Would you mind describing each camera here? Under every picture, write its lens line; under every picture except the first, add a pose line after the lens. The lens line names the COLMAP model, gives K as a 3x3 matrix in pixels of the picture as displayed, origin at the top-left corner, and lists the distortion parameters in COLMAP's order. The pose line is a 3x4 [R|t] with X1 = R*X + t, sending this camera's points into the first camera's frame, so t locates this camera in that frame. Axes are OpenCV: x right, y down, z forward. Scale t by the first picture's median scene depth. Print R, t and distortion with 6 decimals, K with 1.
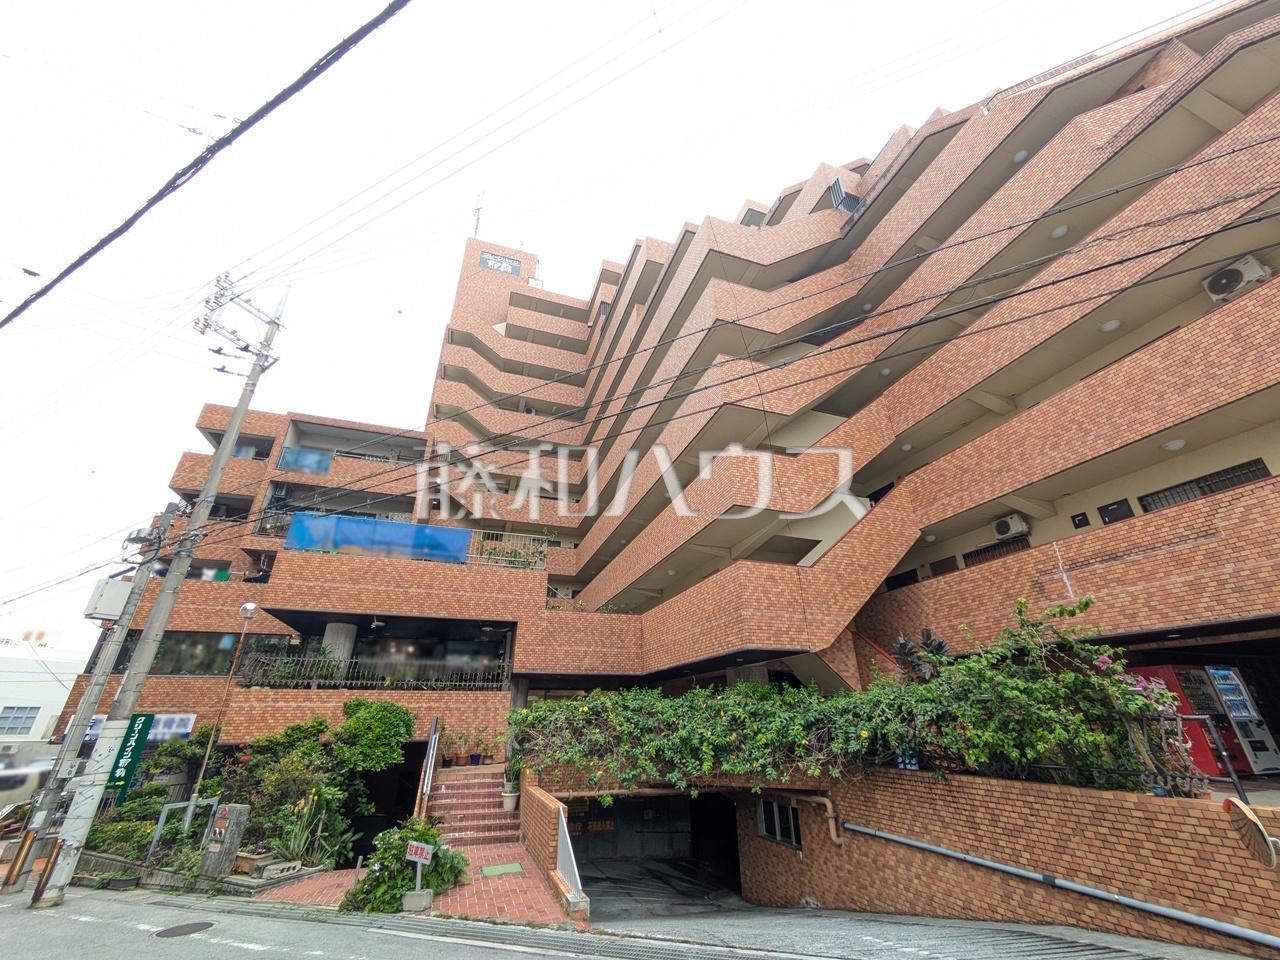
lens RADIAL K [[503.6, 0, 640.9], [0, 503.6, 478.0], [0, 0, 1]] dist [-0.000724, 0.000974]
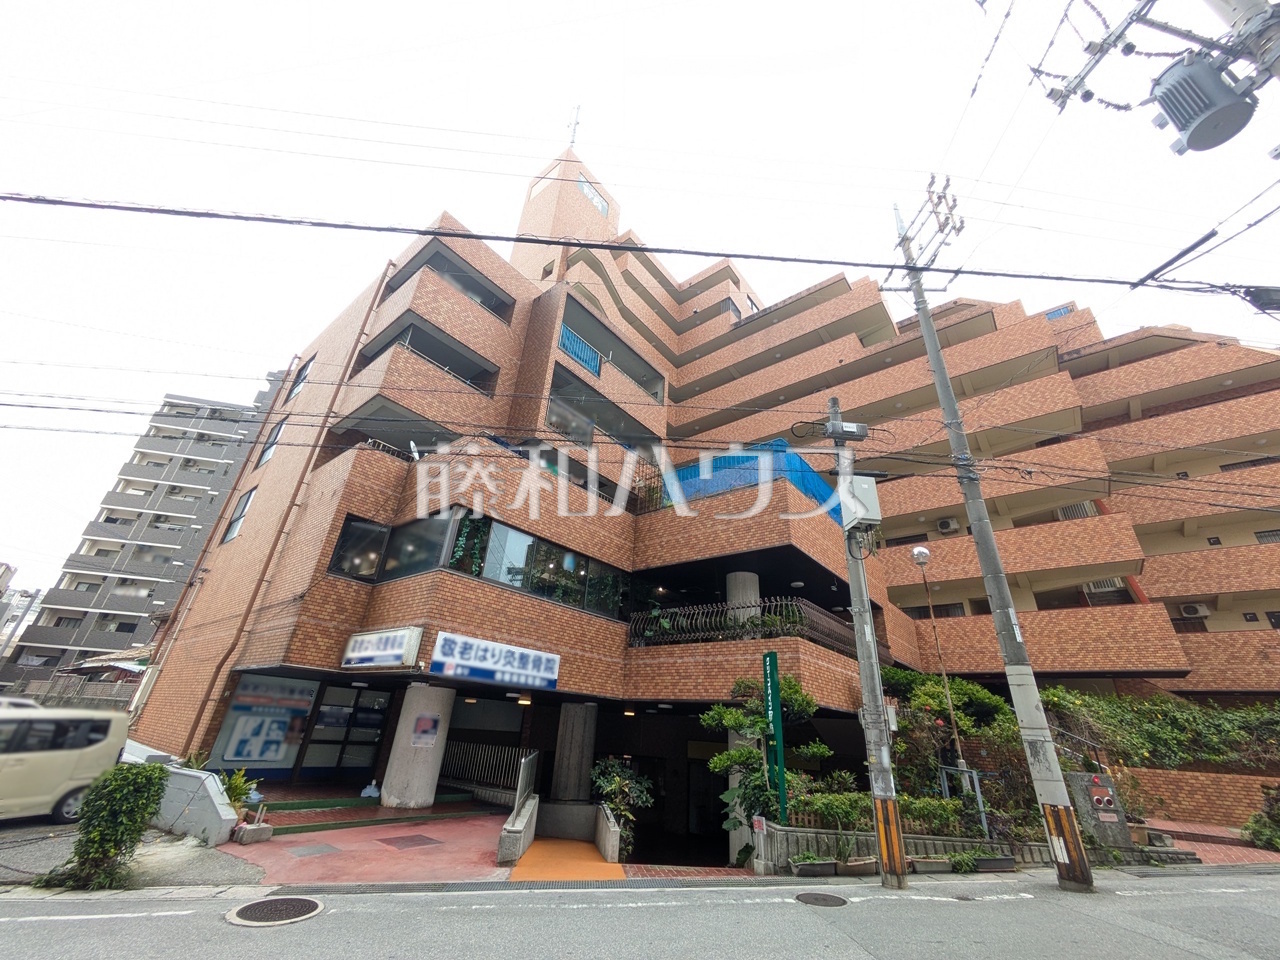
lens RADIAL K [[503.6, 0, 640.9], [0, 503.6, 478.0], [0, 0, 1]] dist [-0.000724, 0.000974]
pose [[0.843661, 0.293833, 0.449330, -2.325798], [-0.290516, 0.953672, -0.078168, 0.499223], [-0.451482, -0.064590, 0.889939, 0.655841]]
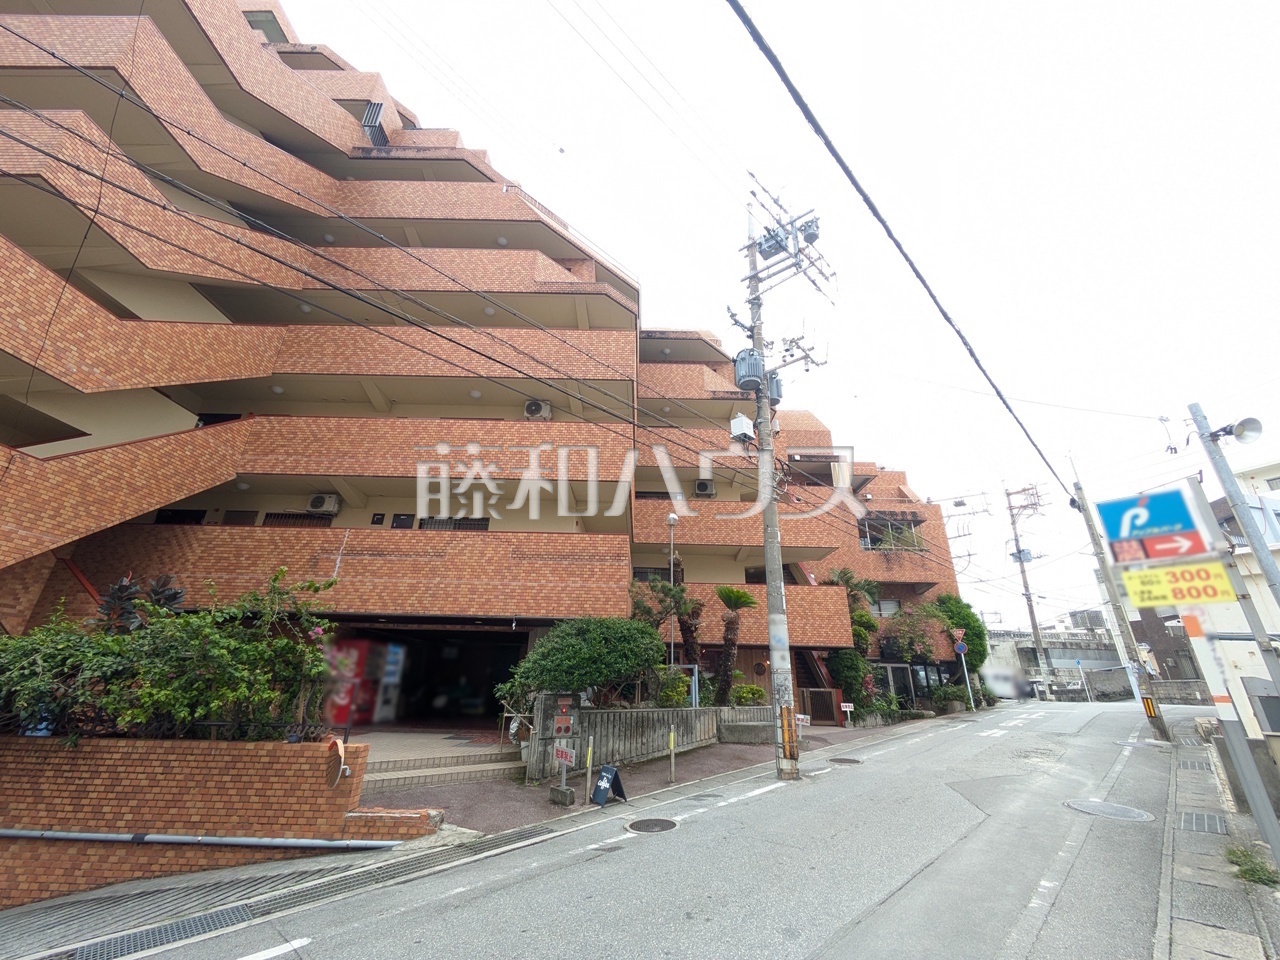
lens RADIAL K [[503.6, 0, 640.9], [0, 503.6, 478.0], [0, 0, 1]] dist [-0.000724, 0.000974]
pose [[0.322475, 0.376007, 0.868694, 0.010232], [-0.432588, 0.874821, -0.218074, -0.012141], [-0.841949, -0.305463, 0.444763, -0.025653]]
